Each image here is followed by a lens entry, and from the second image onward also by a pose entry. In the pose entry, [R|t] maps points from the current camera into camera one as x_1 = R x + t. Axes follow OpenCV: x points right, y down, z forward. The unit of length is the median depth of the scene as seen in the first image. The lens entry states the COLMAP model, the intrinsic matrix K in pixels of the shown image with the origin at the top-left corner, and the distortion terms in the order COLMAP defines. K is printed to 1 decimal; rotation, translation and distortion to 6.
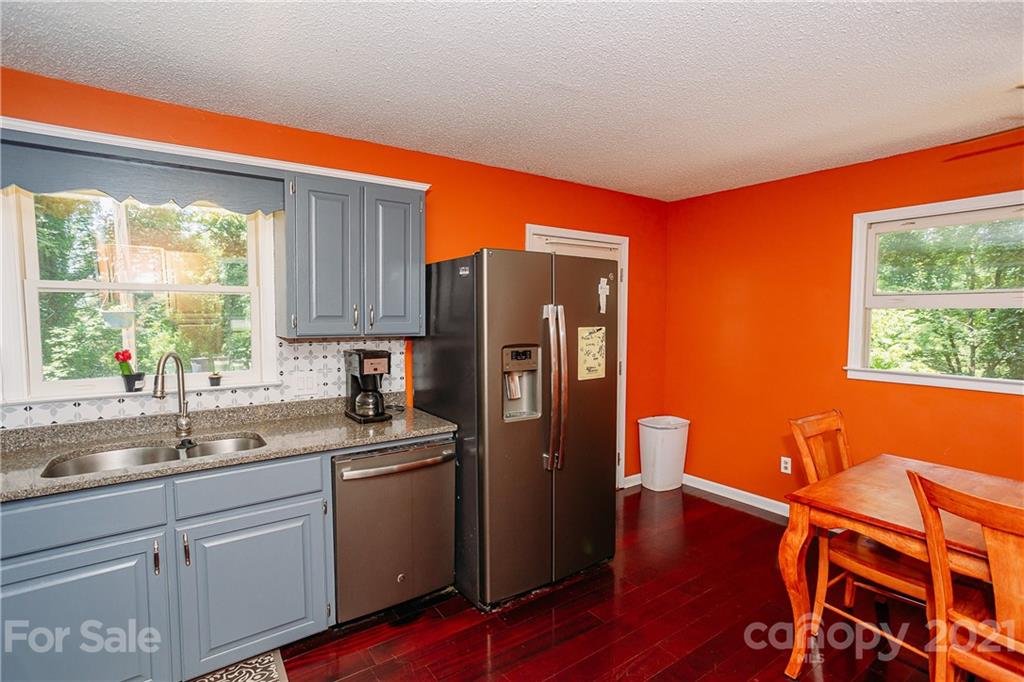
lens RADIAL K [[506.9, 0, 510.1], [0, 506.9, 344.3], [0, 0, 1]] dist [-0.055905, 0.042490]
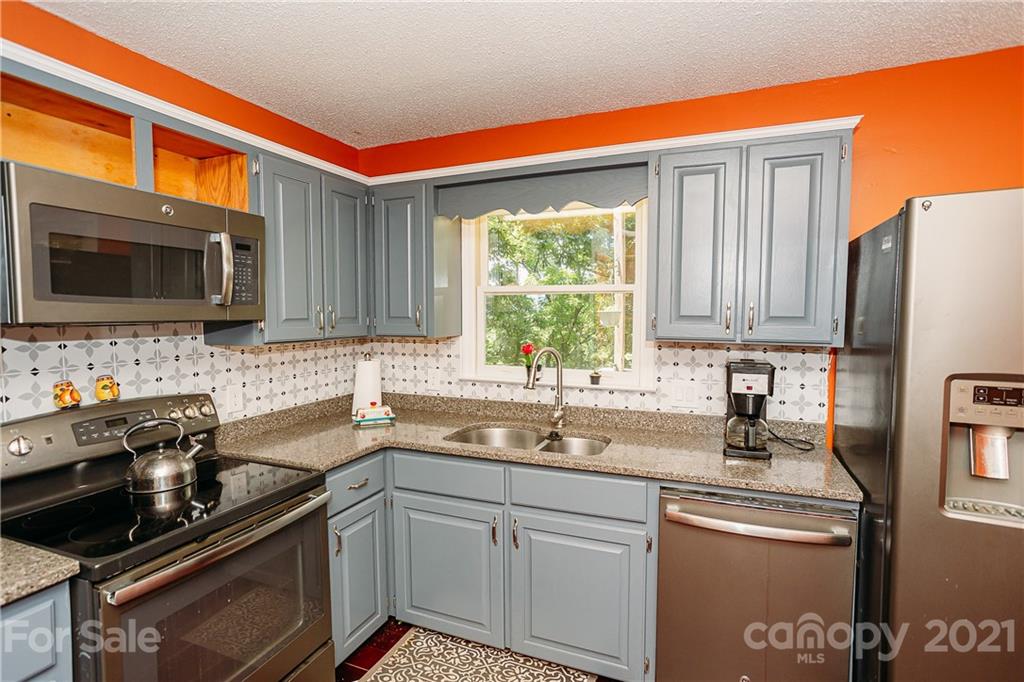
lens RADIAL K [[506.9, 0, 510.1], [0, 506.9, 344.3], [0, 0, 1]] dist [-0.055905, 0.042490]
pose [[0.525569, 0.053801, -0.849048, 0.184089], [-0.054325, 0.998084, 0.029617, -0.018786], [0.849015, 0.030558, 0.527484, 0.316021]]
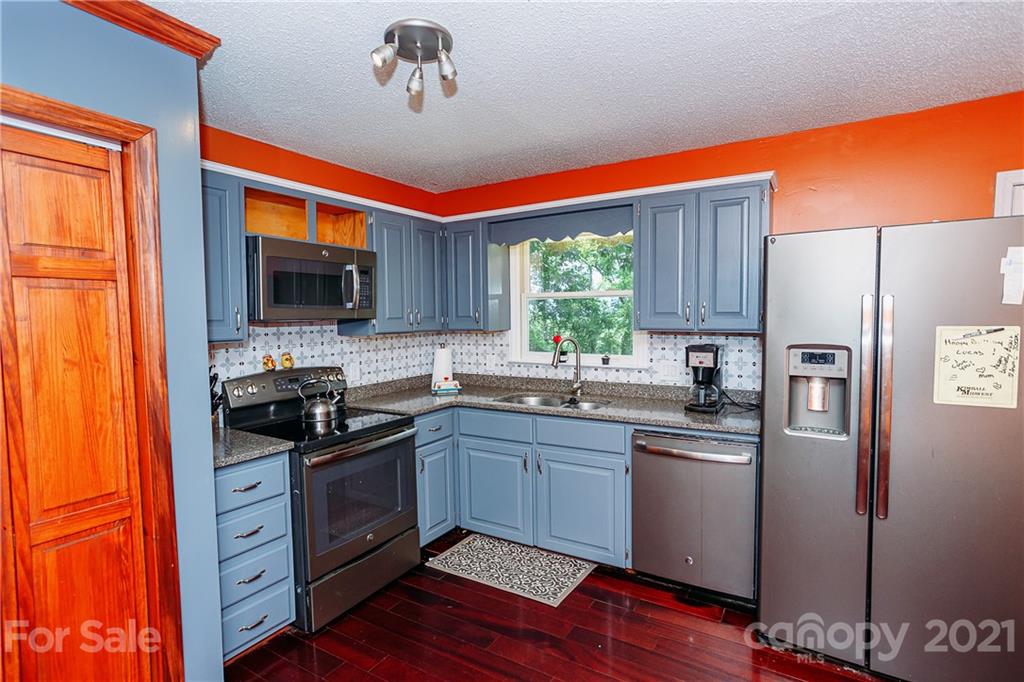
lens RADIAL K [[506.9, 0, 510.1], [0, 506.9, 344.3], [0, 0, 1]] dist [-0.055905, 0.042490]
pose [[0.389813, 0.047174, -0.919685, 0.576784], [-0.047007, 0.998404, 0.031288, -0.003094], [0.919693, 0.031035, 0.391409, 0.221967]]
